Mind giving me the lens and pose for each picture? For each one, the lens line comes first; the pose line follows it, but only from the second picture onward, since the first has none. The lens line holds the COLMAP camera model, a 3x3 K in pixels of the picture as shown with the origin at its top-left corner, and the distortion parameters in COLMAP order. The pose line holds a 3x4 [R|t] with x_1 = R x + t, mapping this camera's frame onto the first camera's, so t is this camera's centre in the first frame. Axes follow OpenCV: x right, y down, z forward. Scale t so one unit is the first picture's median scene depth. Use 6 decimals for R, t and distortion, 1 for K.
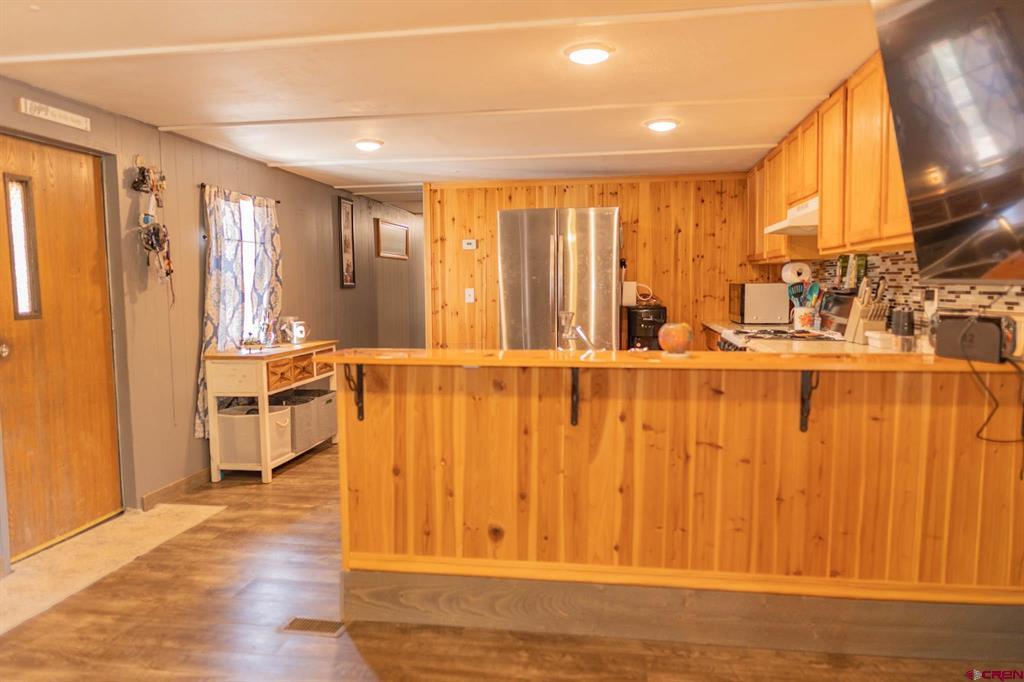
lens RADIAL K [[700.5, 0, 513.8], [0, 700.5, 338.6], [0, 0, 1]] dist [-0.002581, -0.002984]
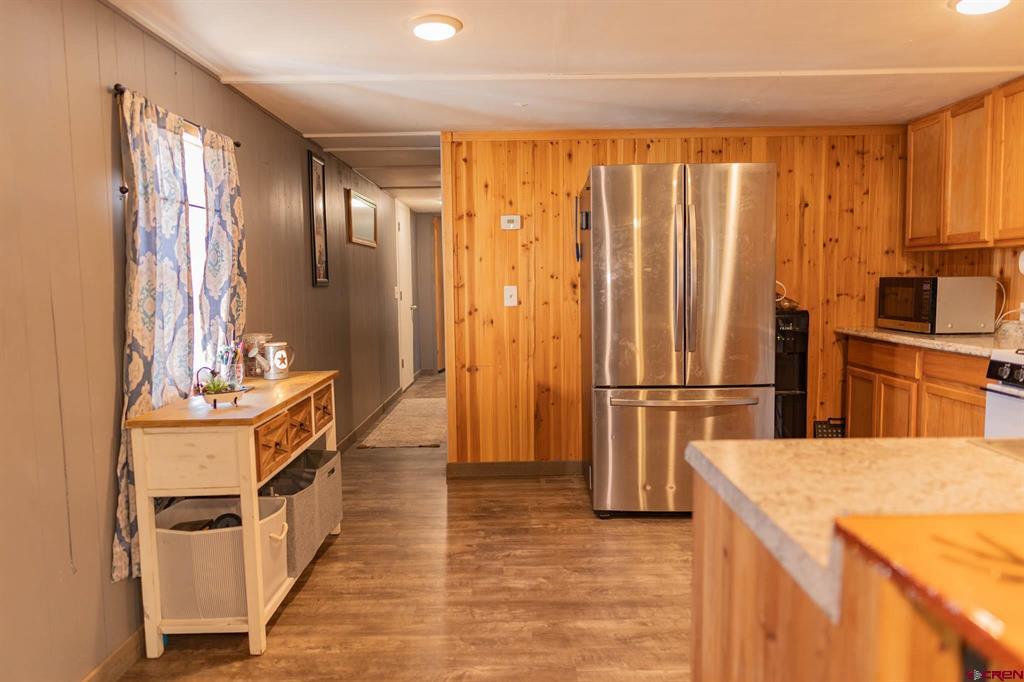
lens RADIAL K [[700.5, 0, 513.8], [0, 700.5, 338.6], [0, 0, 1]] dist [-0.002581, -0.002984]
pose [[0.987691, -0.017528, 0.155434, -0.236946], [0.016664, 0.999838, 0.006857, -0.033967], [-0.155529, -0.004182, 0.987823, 0.440223]]
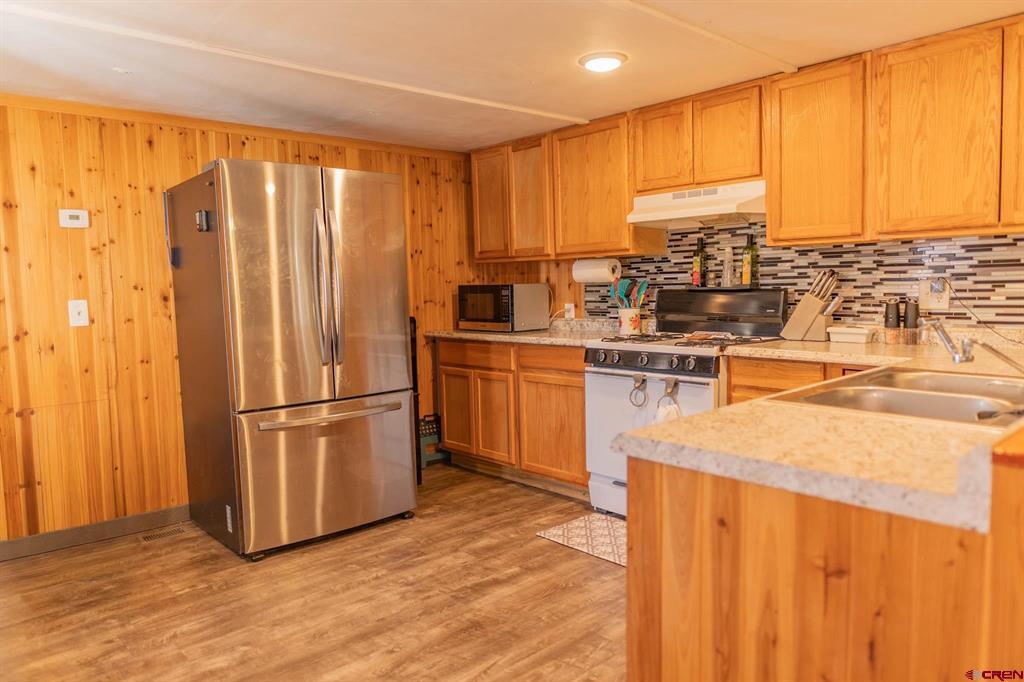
lens RADIAL K [[700.5, 0, 513.8], [0, 700.5, 338.6], [0, 0, 1]] dist [-0.002581, -0.002984]
pose [[0.623502, -0.068639, 0.778803, -0.387016], [0.079578, 0.996537, 0.024120, -0.039820], [-0.777762, 0.046937, 0.626804, 0.563856]]
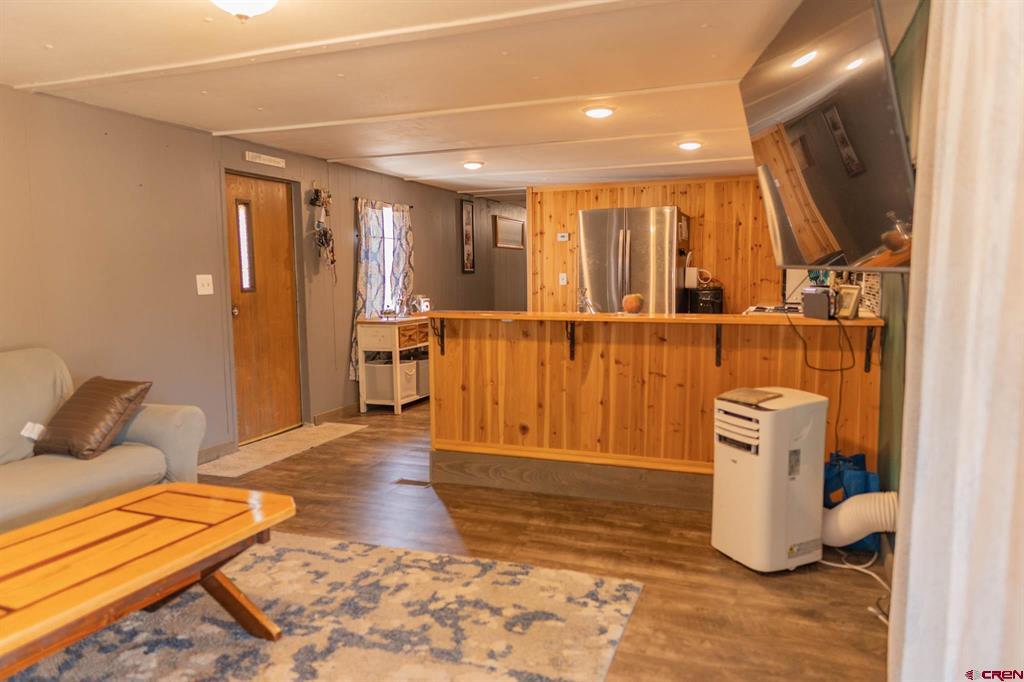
lens RADIAL K [[700.5, 0, 513.8], [0, 700.5, 338.6], [0, 0, 1]] dist [-0.002581, -0.002984]
pose [[0.978025, 0.019138, -0.207610, 0.151941], [-0.015131, 0.999668, 0.020873, 0.024656], [0.207940, -0.017273, 0.977989, -0.293367]]
